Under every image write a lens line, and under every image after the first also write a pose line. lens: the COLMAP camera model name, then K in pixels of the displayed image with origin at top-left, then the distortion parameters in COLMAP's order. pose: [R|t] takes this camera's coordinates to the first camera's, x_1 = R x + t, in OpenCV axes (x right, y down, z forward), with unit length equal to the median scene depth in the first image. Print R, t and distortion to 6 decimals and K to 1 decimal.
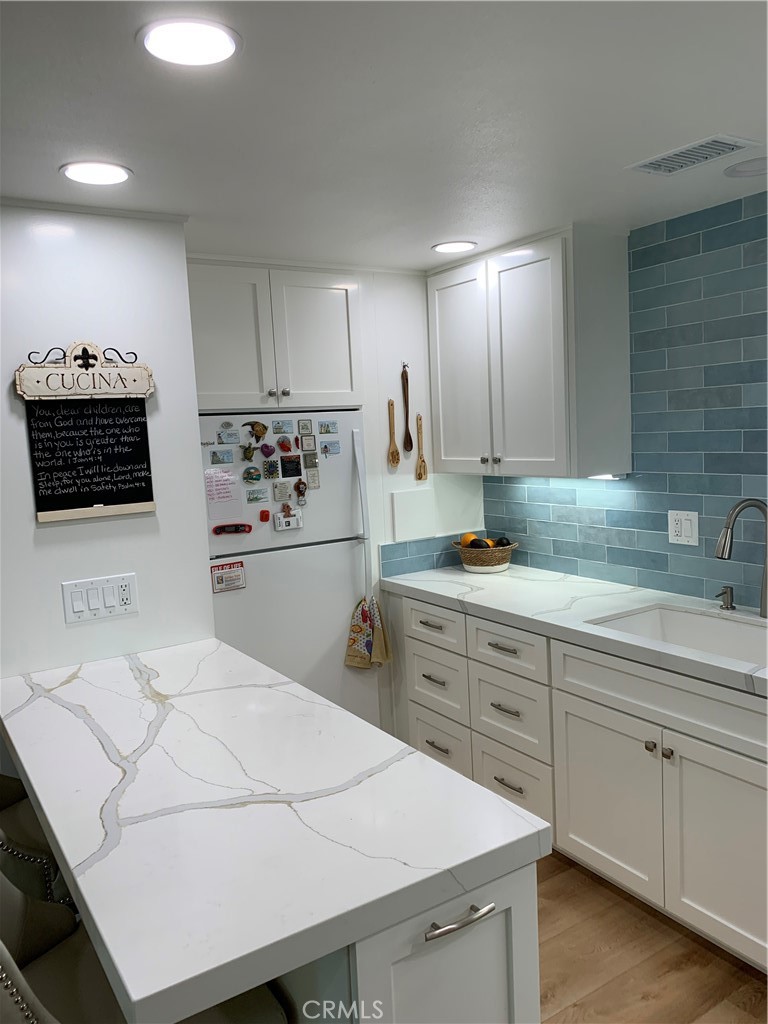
lens RADIAL K [[796.1, 0, 397.7], [0, 796.1, 513.8], [0, 0, 1]] dist [0.076636, -0.000906]
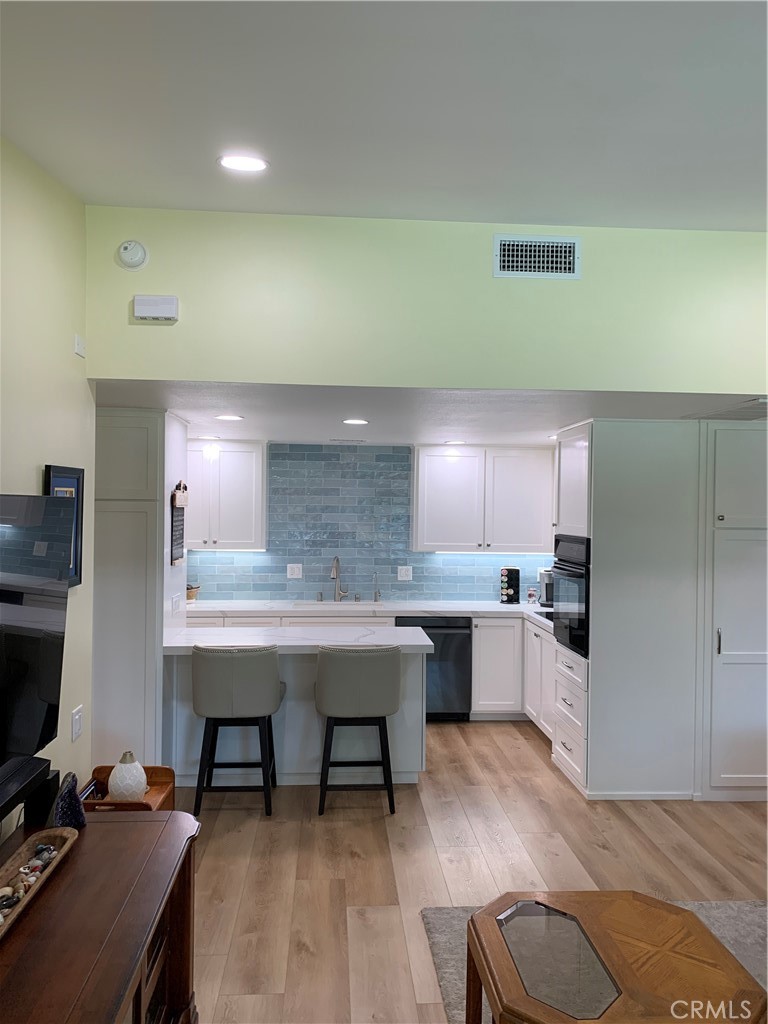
lens RADIAL K [[786.6, 0, 380.4], [0, 786.6, 510.4], [0, 0, 1]] dist [0.006447, 0.007449]
pose [[0.488960, 0.049232, 0.870916, -1.469552], [0.066299, 0.993421, -0.093380, 0.069586], [-0.869783, 0.103400, 0.482479, -0.331019]]
